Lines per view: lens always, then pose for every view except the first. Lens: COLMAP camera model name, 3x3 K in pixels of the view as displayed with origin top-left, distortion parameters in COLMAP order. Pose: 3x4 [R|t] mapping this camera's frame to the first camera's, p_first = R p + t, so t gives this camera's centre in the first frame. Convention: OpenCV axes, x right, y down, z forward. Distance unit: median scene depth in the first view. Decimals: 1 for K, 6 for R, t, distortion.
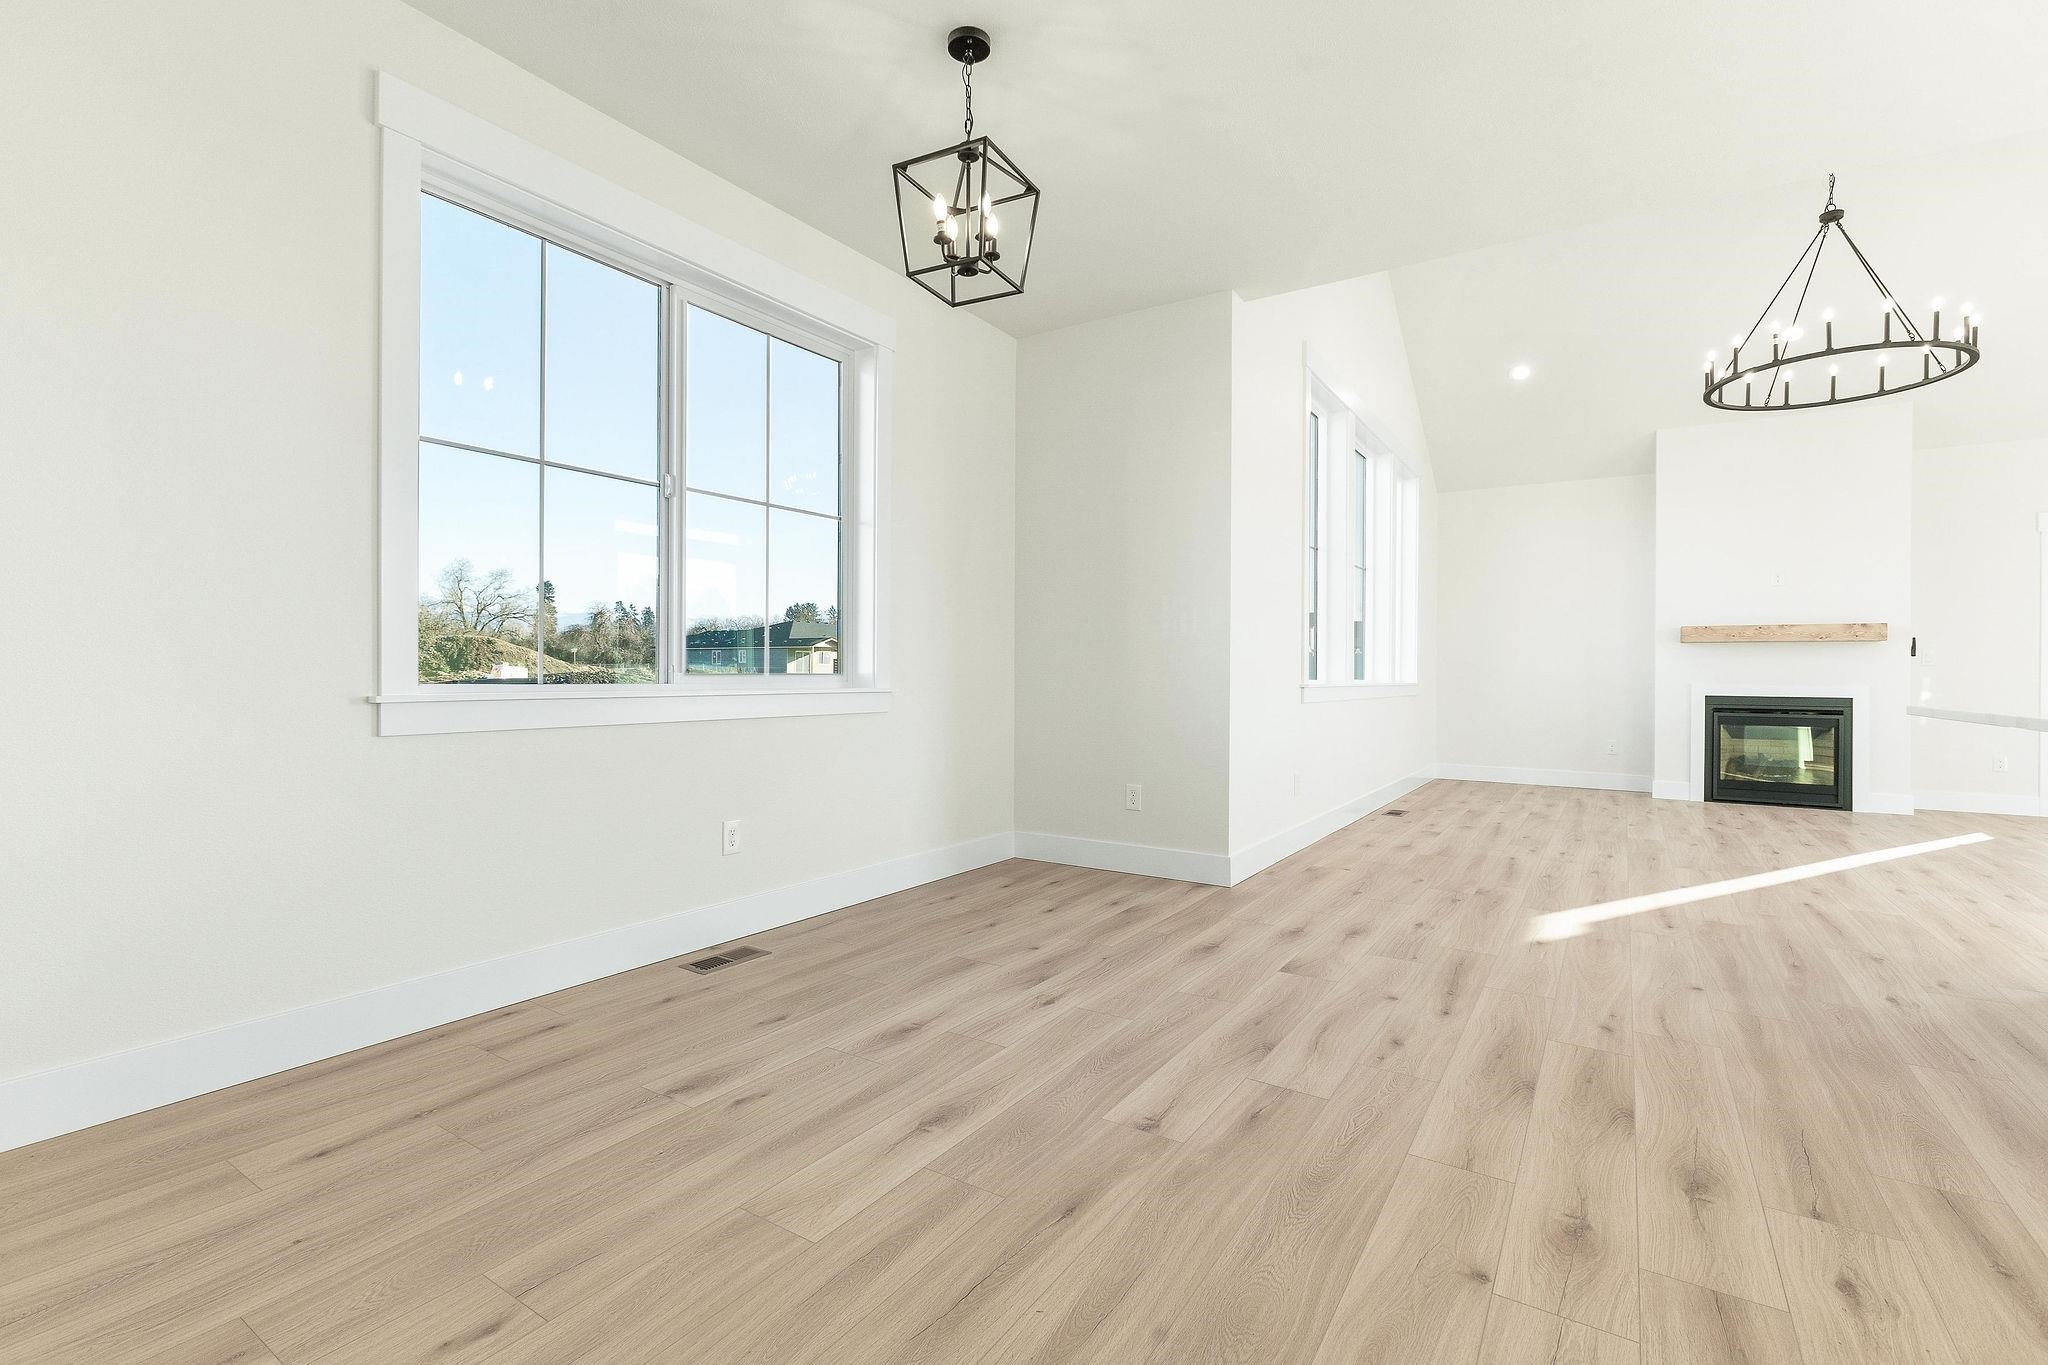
lens RADIAL K [[908.5, 0, 1024.0], [0, 908.5, 677.2], [0, 0, 1]] dist [-0.005499, -0.000457]
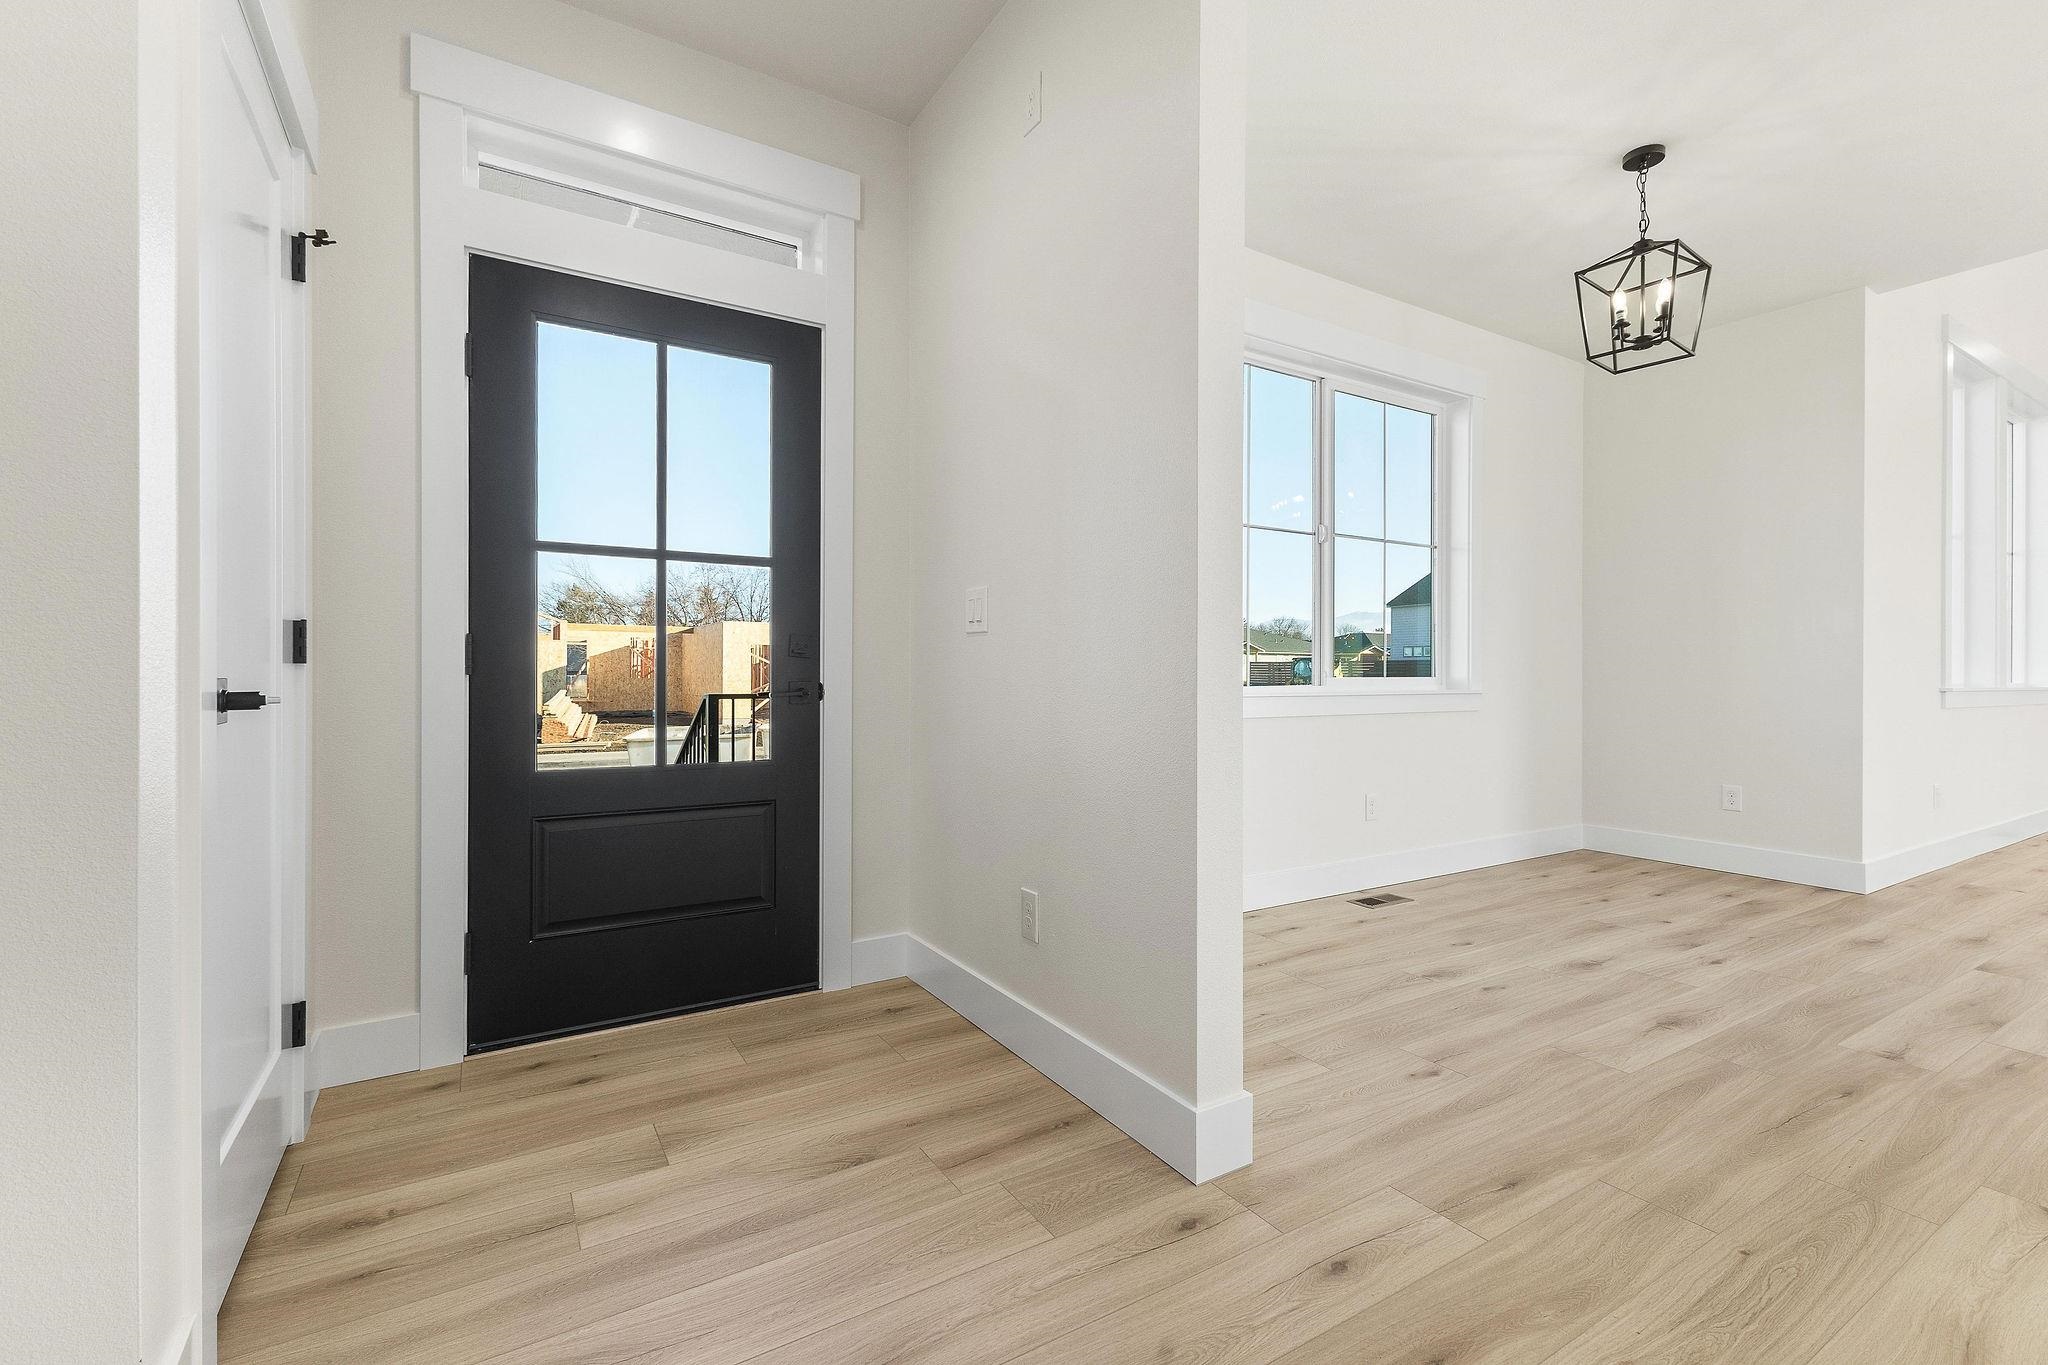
lens RADIAL K [[876.8, 0, 1021.9], [0, 876.8, 677.0], [0, 0, 1]] dist [0.000204, -0.000757]
pose [[0.901078, -0.001340, -0.433655, -0.304316], [0.000304, 0.999997, -0.002457, -0.002786], [0.433657, 0.002082, 0.901076, -0.416839]]
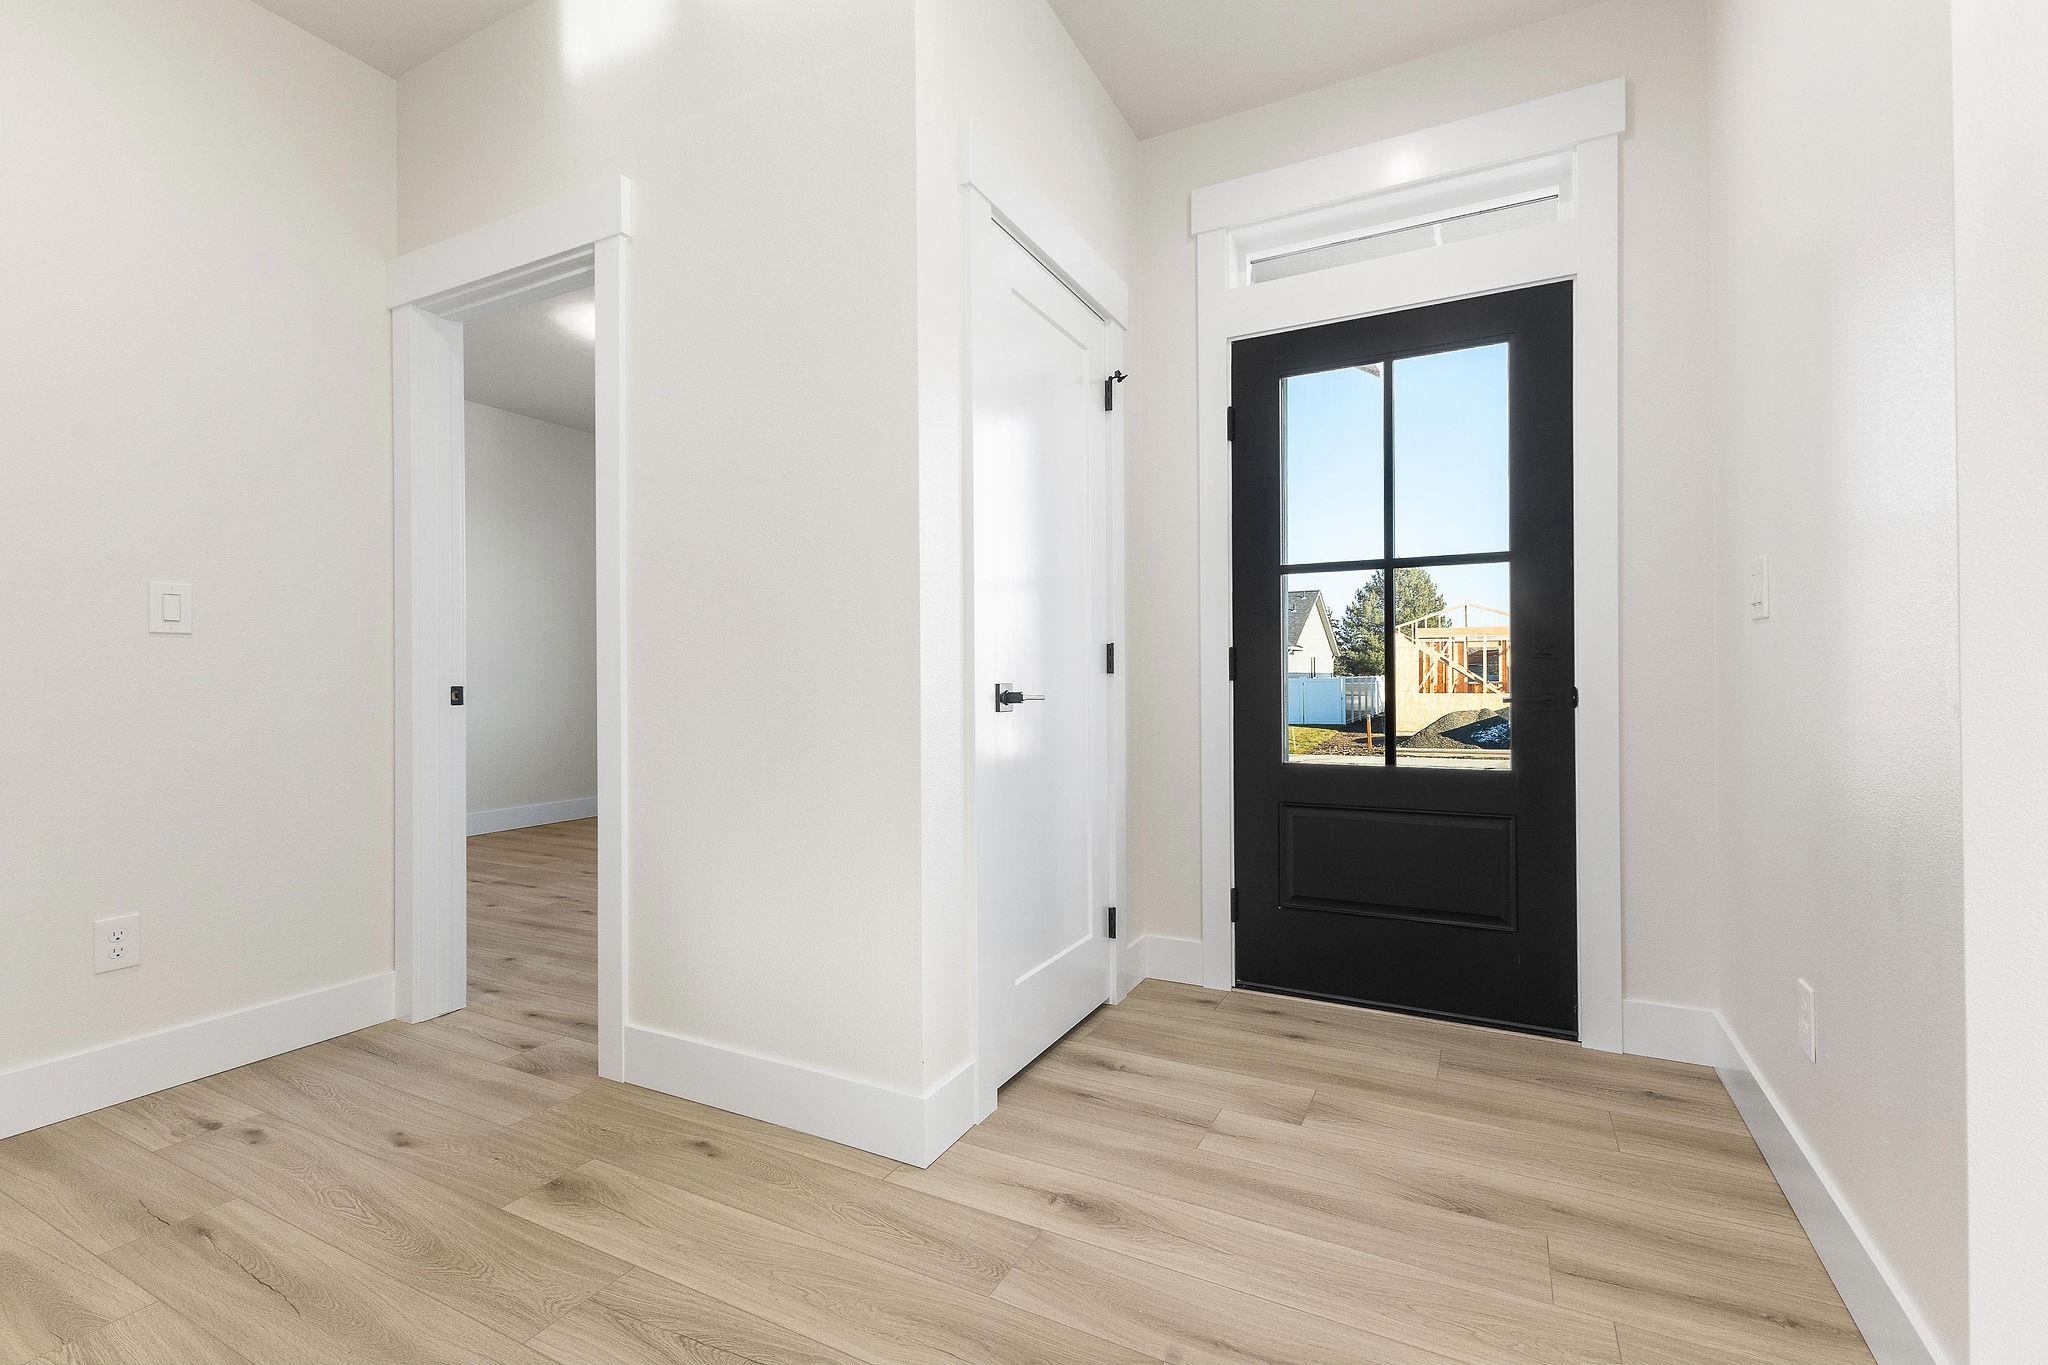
lens RADIAL K [[876.8, 0, 1021.9], [0, 876.8, 677.0], [0, 0, 1]] dist [0.000204, -0.000757]
pose [[0.093780, -0.009095, -0.995551, 1.655767], [0.002055, 0.999958, -0.008941, 0.001821], [0.995591, -0.001207, 0.093795, 1.586648]]
